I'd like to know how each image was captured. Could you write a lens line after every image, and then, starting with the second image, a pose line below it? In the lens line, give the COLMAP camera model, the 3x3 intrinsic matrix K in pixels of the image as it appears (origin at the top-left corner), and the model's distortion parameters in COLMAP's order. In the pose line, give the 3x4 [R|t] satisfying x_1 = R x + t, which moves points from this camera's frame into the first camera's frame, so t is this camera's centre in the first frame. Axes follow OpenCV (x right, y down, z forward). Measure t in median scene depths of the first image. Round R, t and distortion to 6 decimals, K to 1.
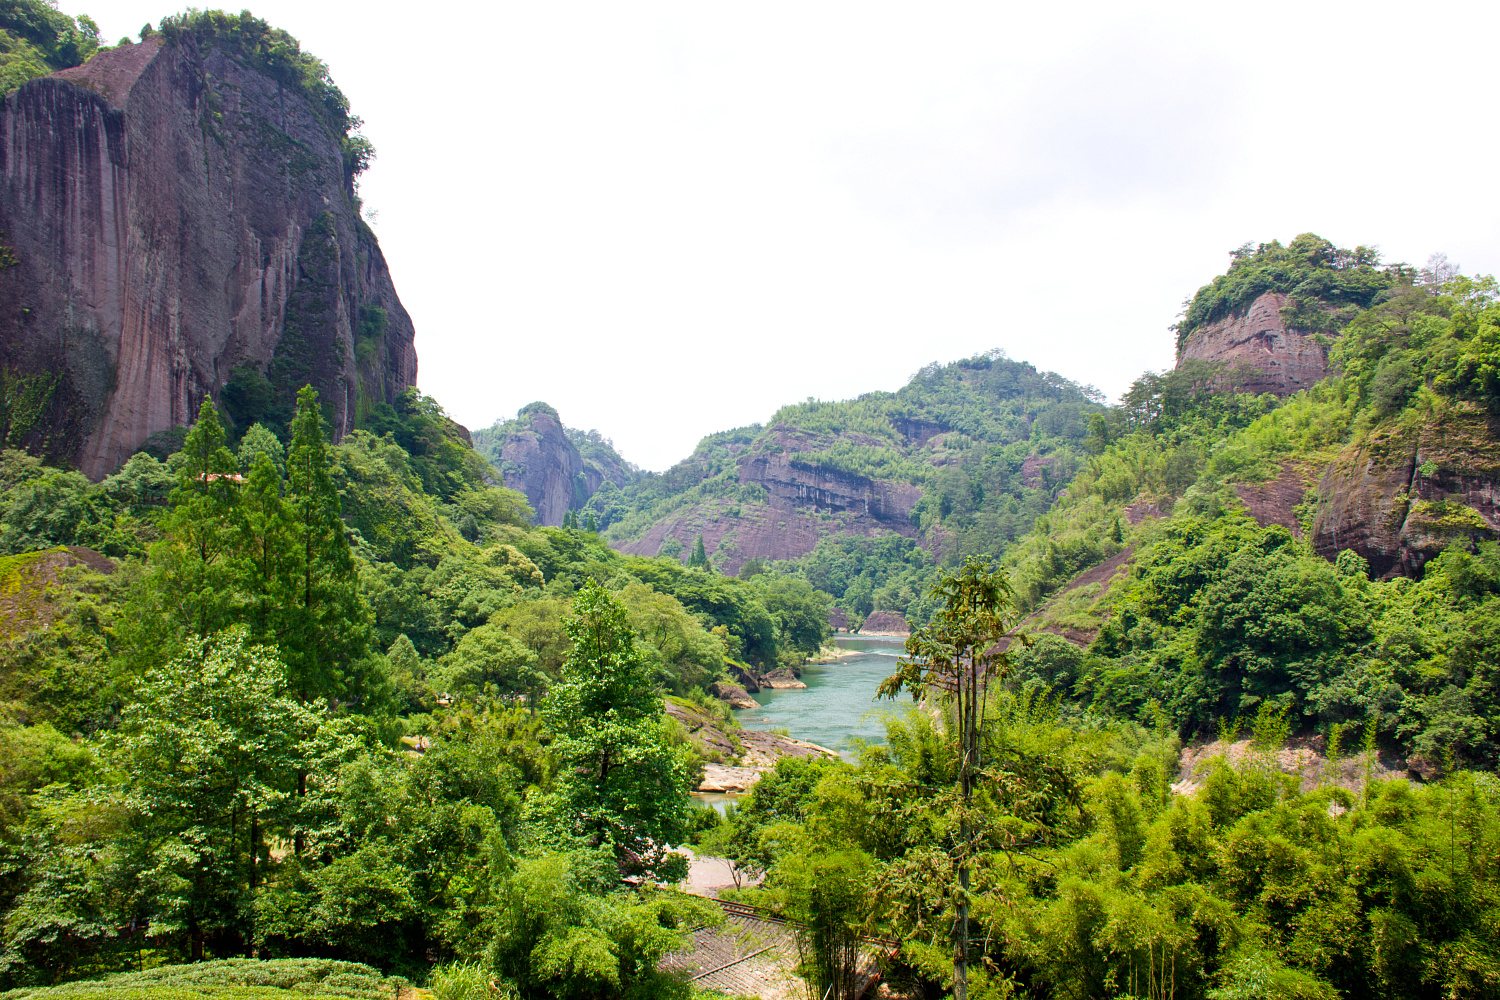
lens RADIAL K [[1248.1, 0, 726.5], [0, 1248.1, 505.2], [0, 0, 1]] dist [-0.180222, 0.153408]
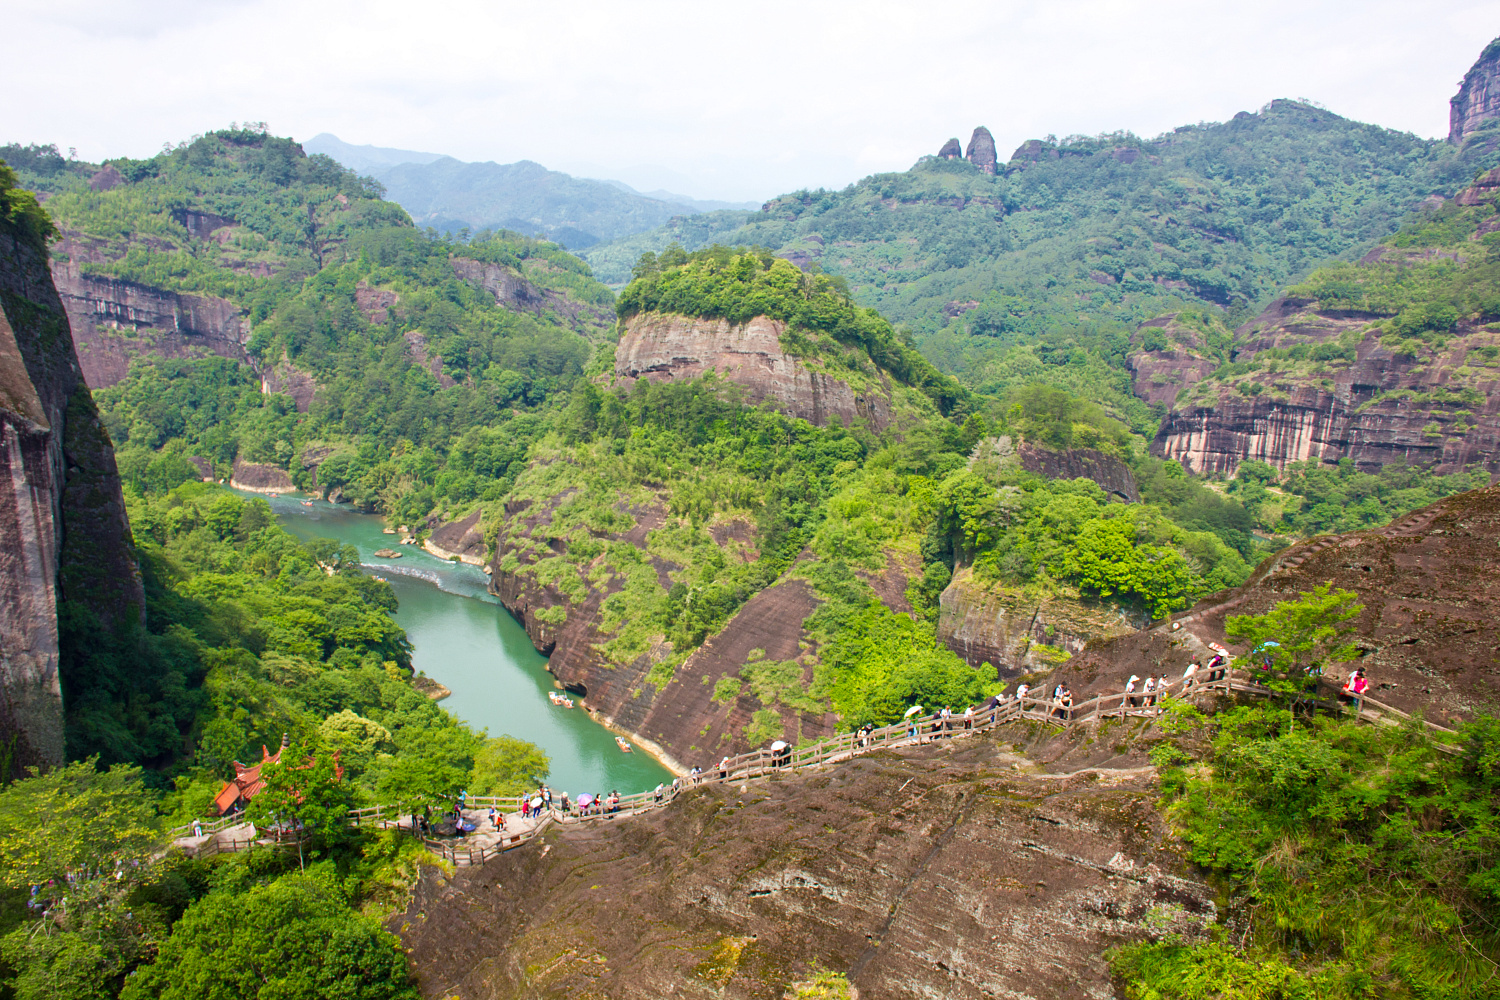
lens RADIAL K [[1248.1, 0, 726.5], [0, 1248.1, 505.2], [0, 0, 1]] dist [-0.180222, 0.153408]
pose [[0.743244, -0.148377, 0.652359, -0.203297], [-0.059093, 0.956725, 0.284930, -0.156772], [-0.666405, -0.250323, 0.702312, 0.026705]]
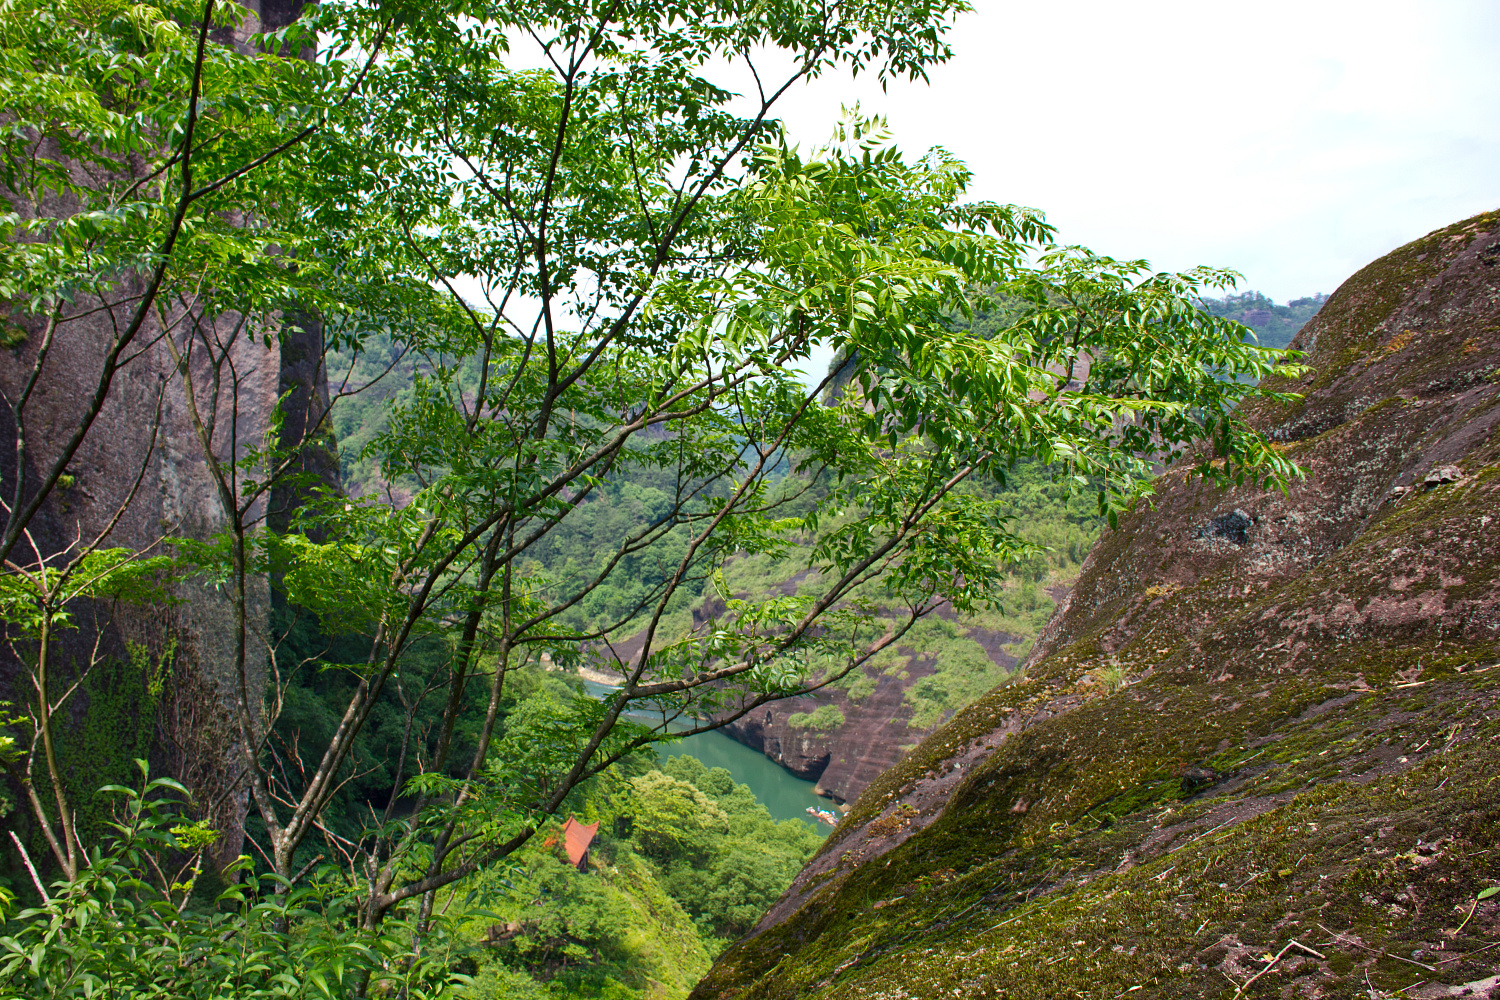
lens RADIAL K [[1307.1, 0, 728.0], [0, 1307.1, 501.8], [0, 0, 1]] dist [-0.166741, 0.181184]
pose [[0.756404, -0.023989, 0.653665, -0.196525], [-0.054042, 0.993619, 0.099002, -0.058727], [-0.651869, -0.110211, 0.750280, 0.167493]]
